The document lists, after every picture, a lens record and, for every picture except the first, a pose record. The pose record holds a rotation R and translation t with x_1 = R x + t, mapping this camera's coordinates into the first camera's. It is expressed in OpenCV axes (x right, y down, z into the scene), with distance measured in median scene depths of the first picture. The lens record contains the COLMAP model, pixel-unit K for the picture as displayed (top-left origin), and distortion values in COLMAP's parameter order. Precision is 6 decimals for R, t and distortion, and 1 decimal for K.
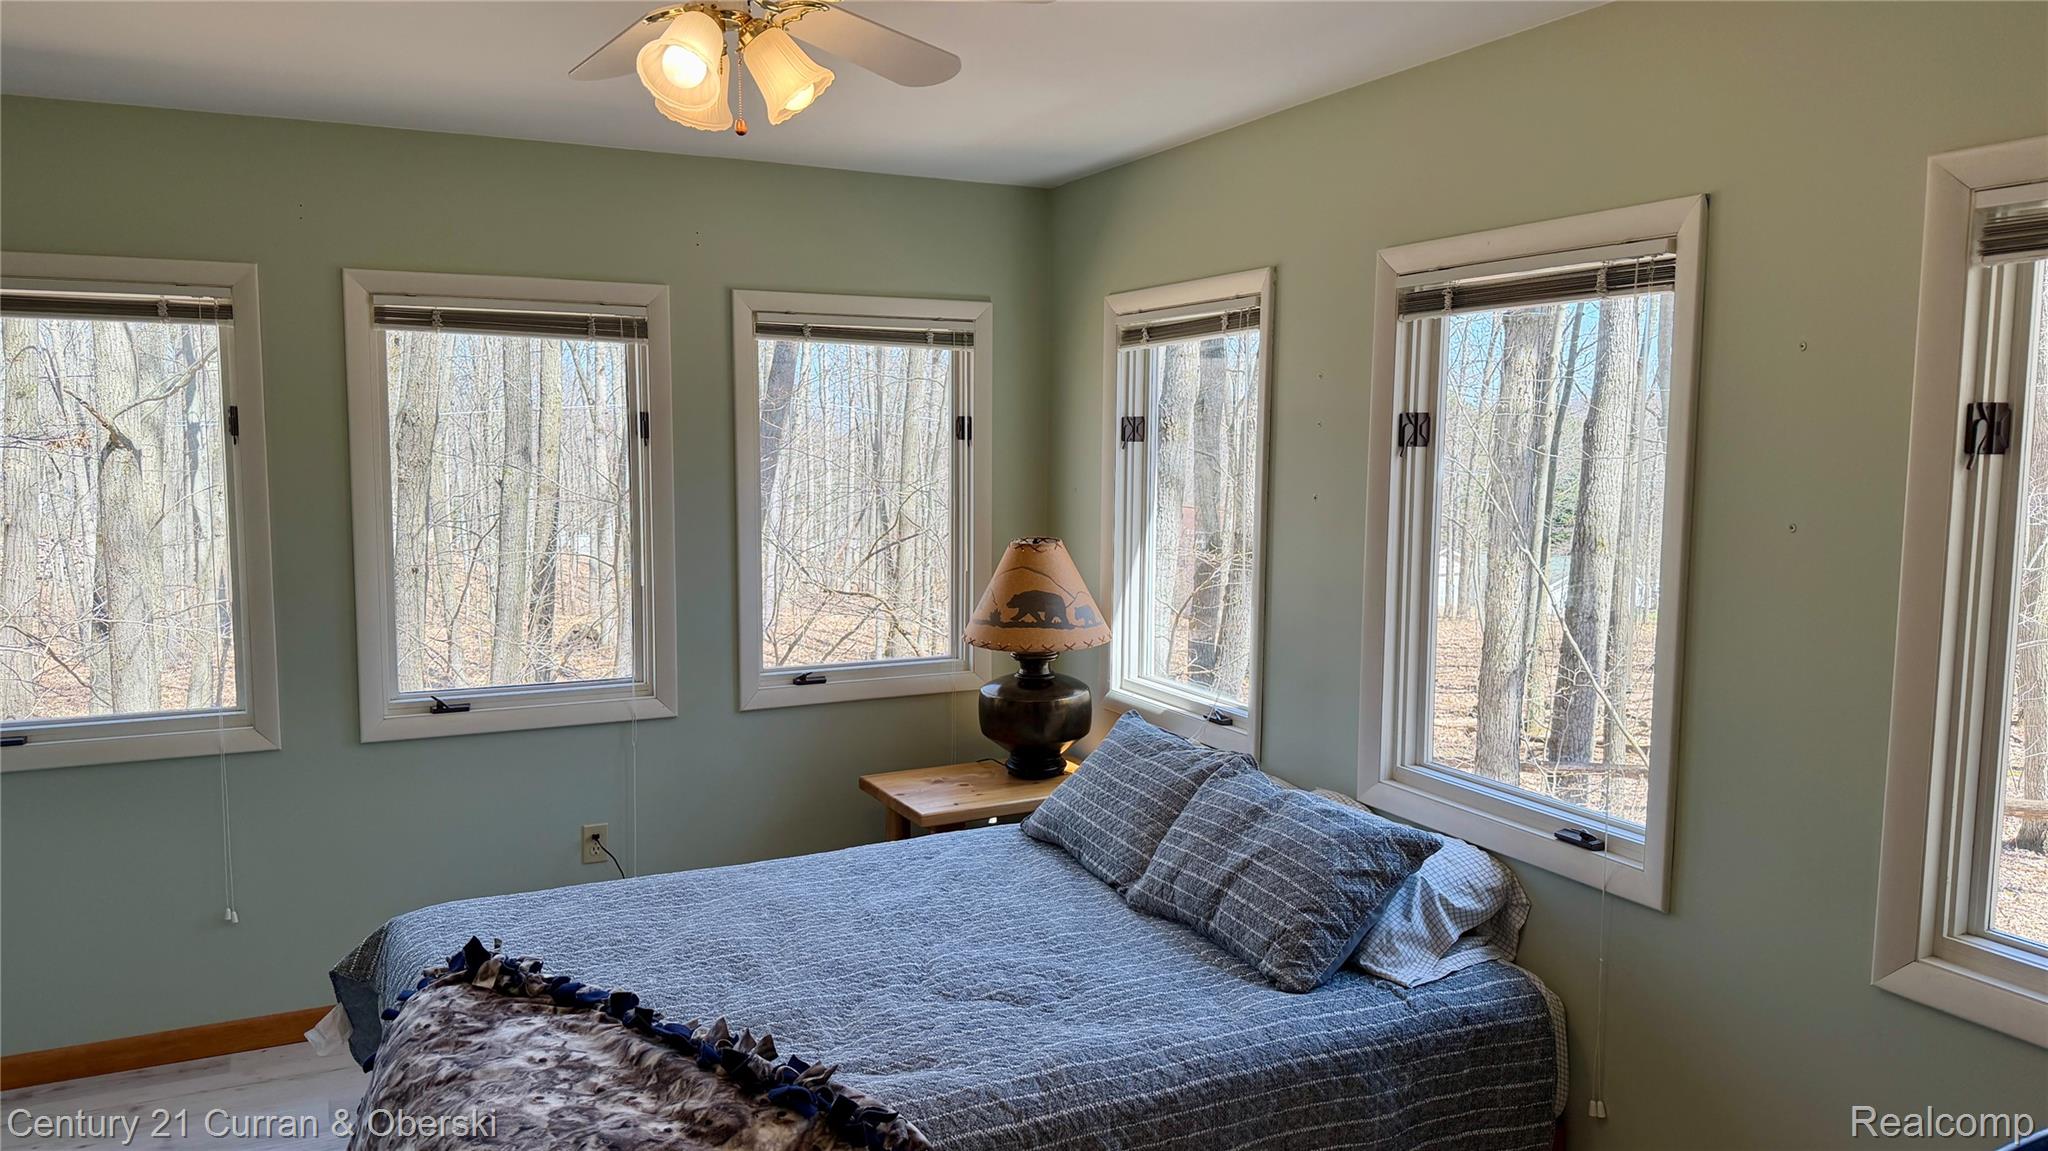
lens RADIAL K [[1457.4, 0, 1017.1], [0, 1457.4, 565.1], [0, 0, 1]] dist [0.155123, -0.258893]
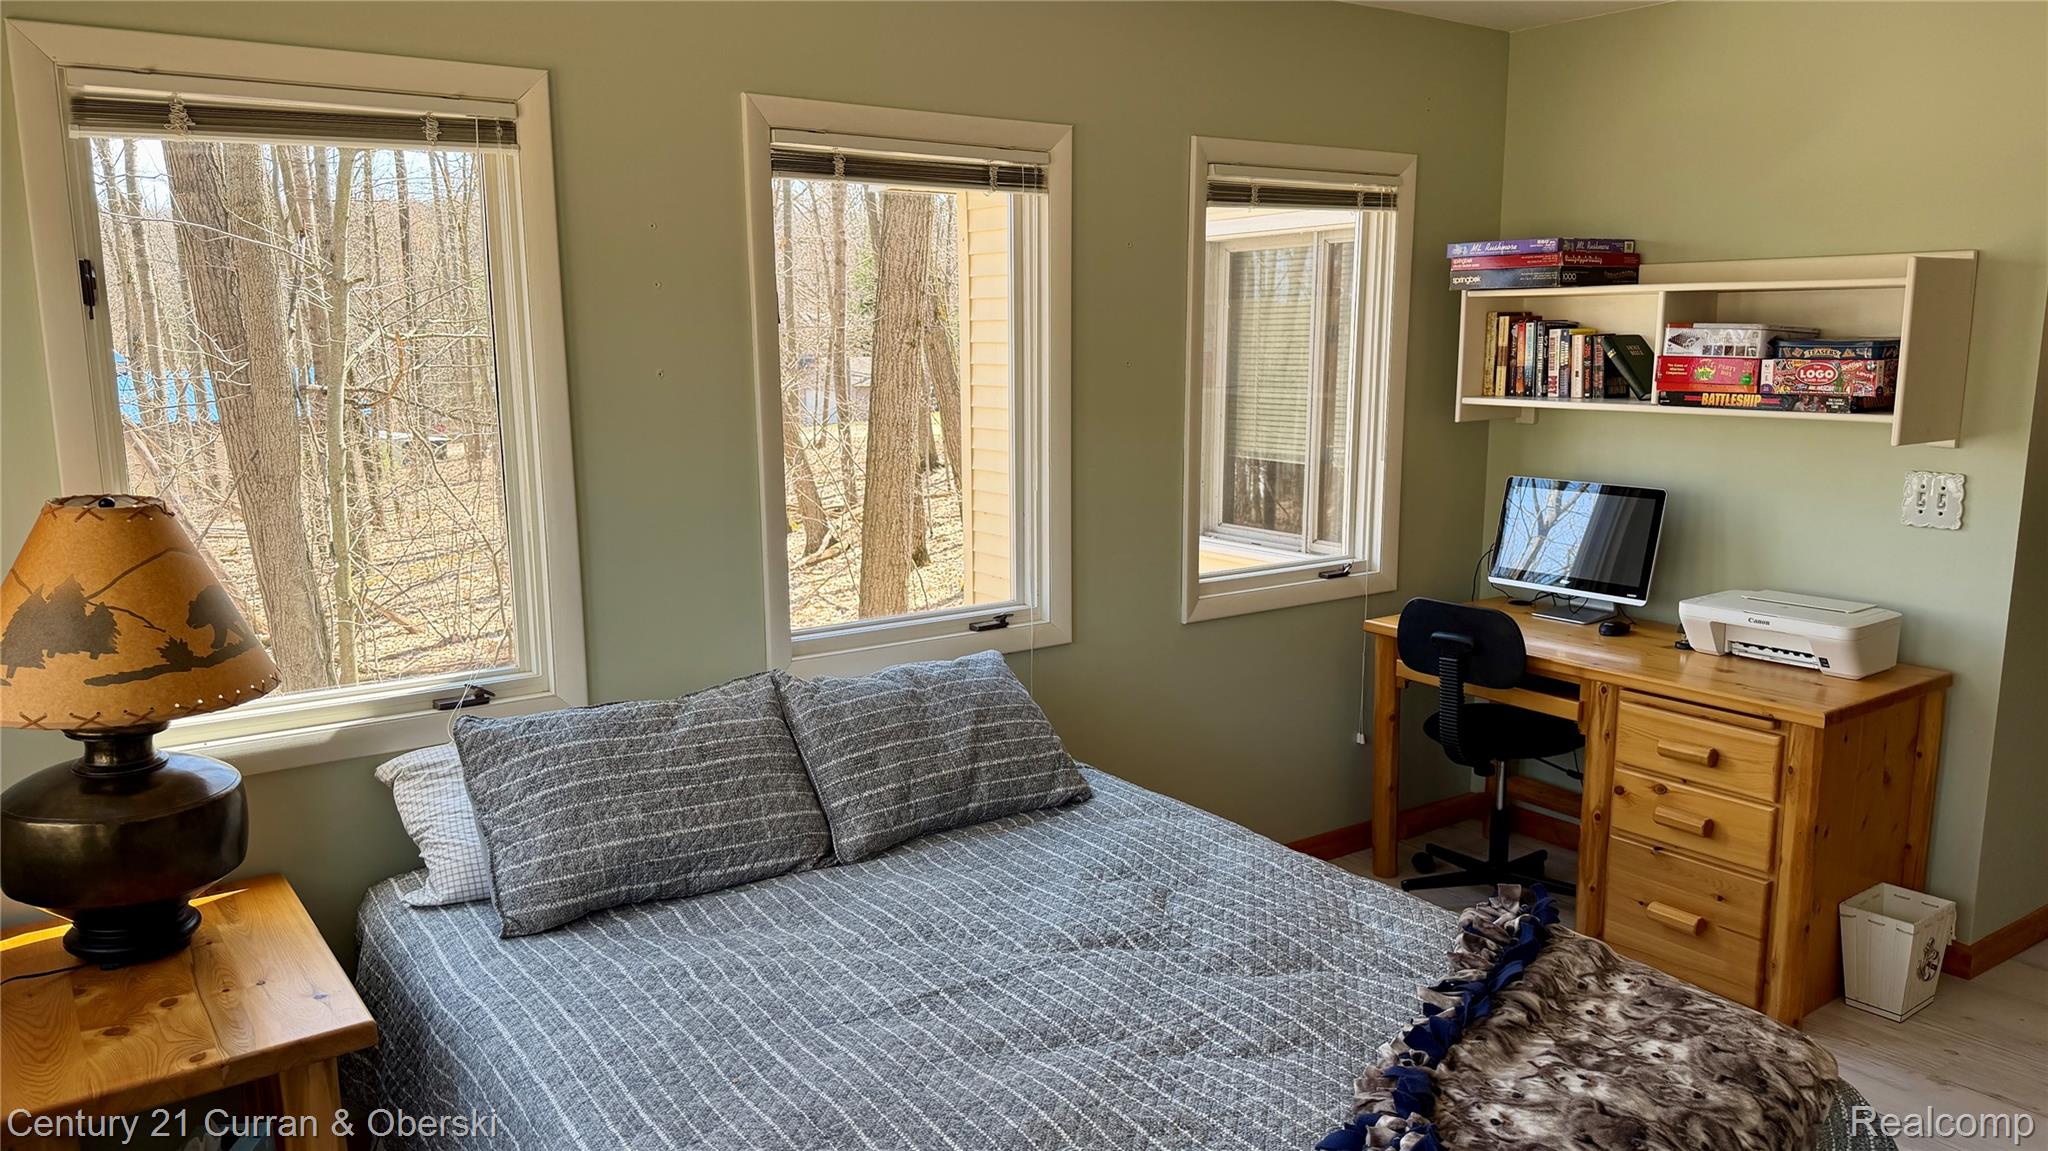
lens RADIAL K [[1457.4, 0, 1017.1], [0, 1457.4, 565.1], [0, 0, 1]] dist [0.155123, -0.258893]
pose [[-0.155669, -0.182933, 0.970723, -0.840093], [0.095872, 0.975265, 0.199164, -0.112409], [-0.983146, 0.124068, -0.134280, 1.140585]]
